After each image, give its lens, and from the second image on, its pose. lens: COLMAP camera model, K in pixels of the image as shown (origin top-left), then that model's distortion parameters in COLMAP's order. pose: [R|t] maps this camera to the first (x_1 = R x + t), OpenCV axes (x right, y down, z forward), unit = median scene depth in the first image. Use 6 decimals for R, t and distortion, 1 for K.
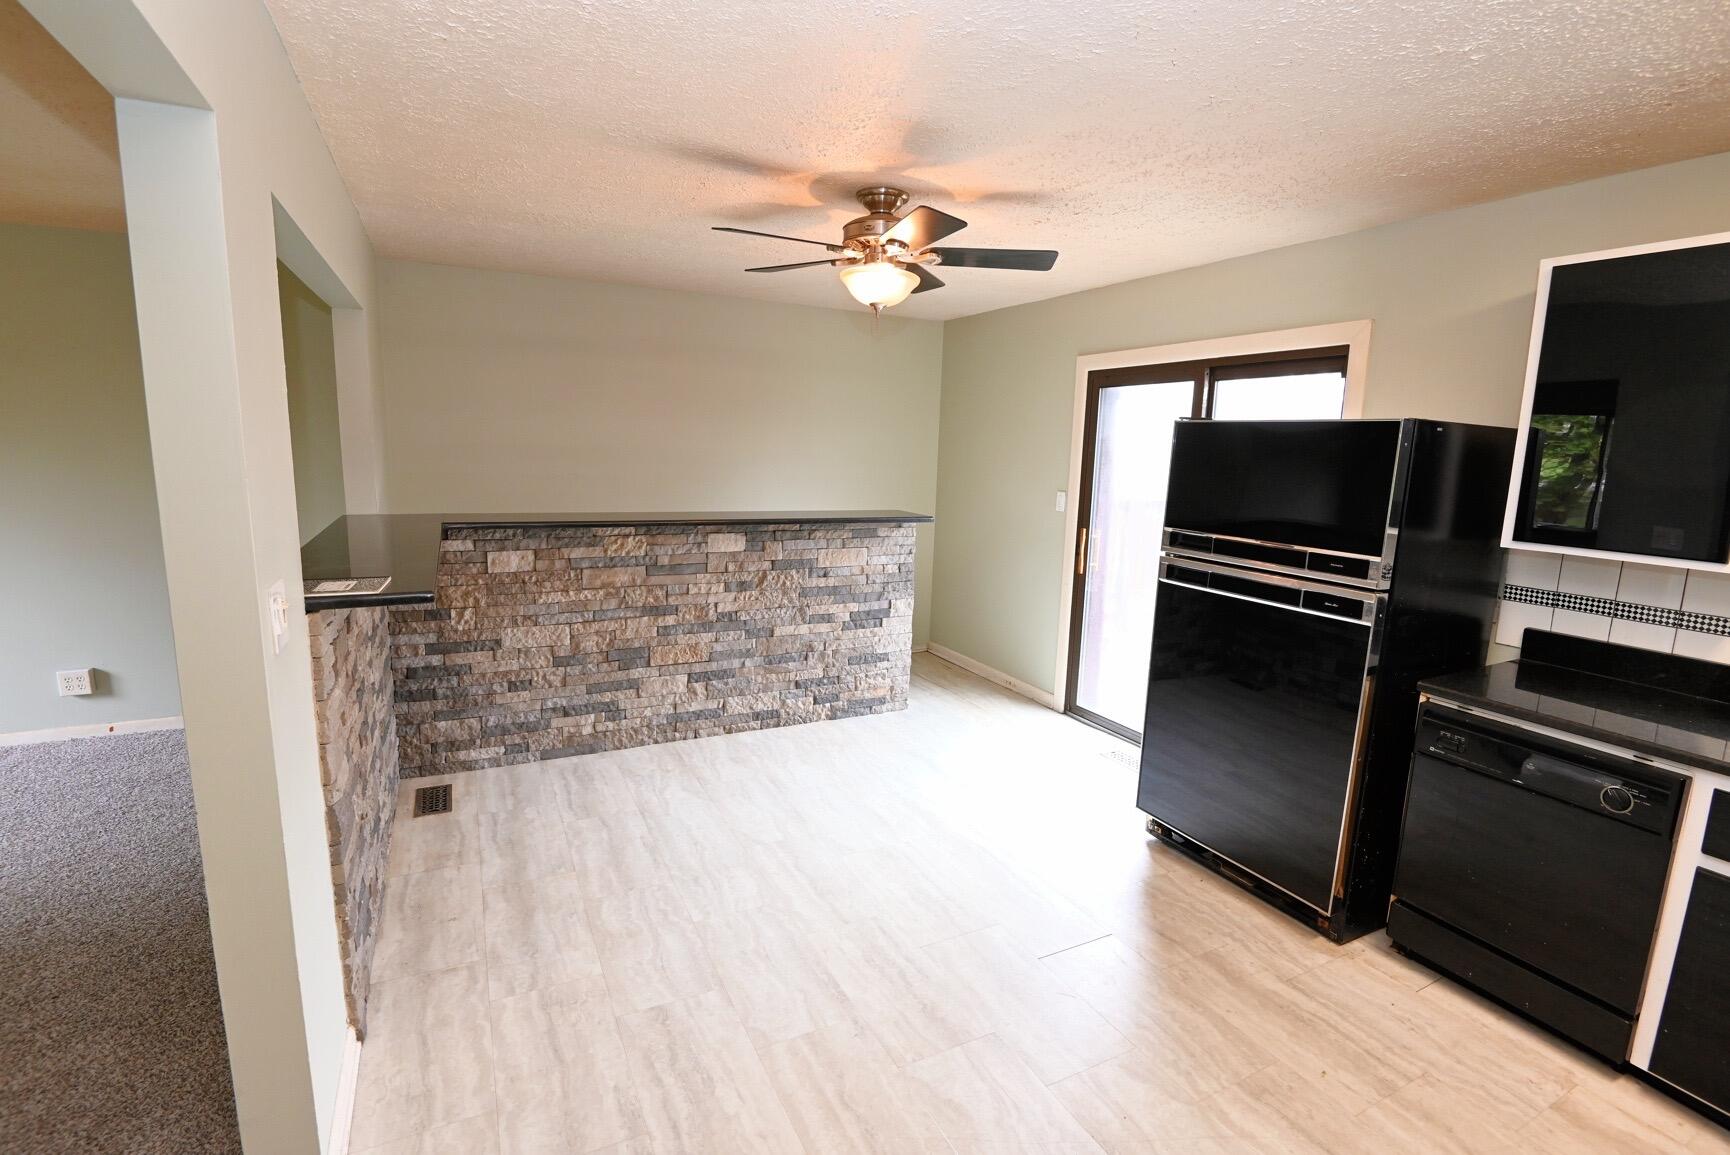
lens RADIAL K [[799.9, 0, 863.4], [0, 799.9, 577.2], [0, 0, 1]] dist [-0.019615, -0.000183]
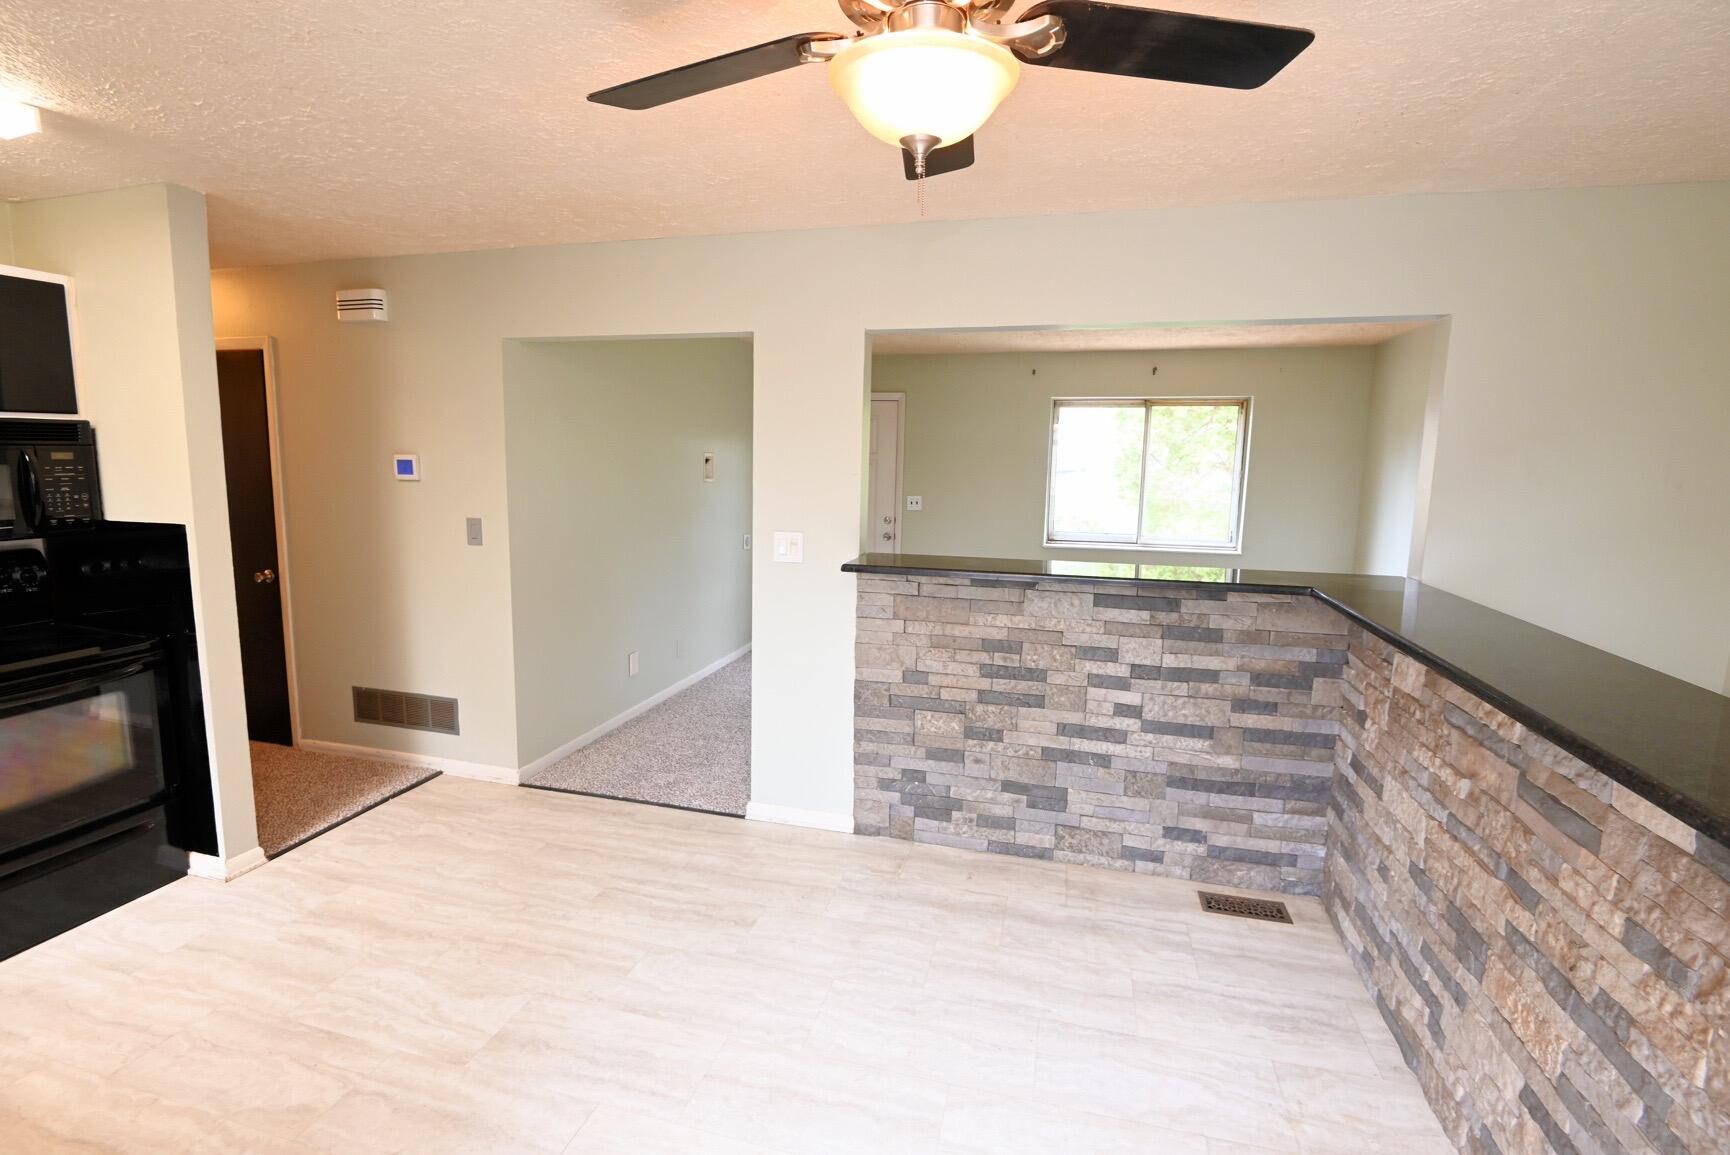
lens RADIAL K [[799.9, 0, 864.1], [0, 799.9, 574.0], [0, 0, 1]] dist [-0.019615, -0.000183]
pose [[-0.672824, 0.068136, -0.736658, 0.389689], [-0.154952, 0.960684, 0.230382, -0.226895], [0.723393, 0.269153, -0.635814, 1.391960]]
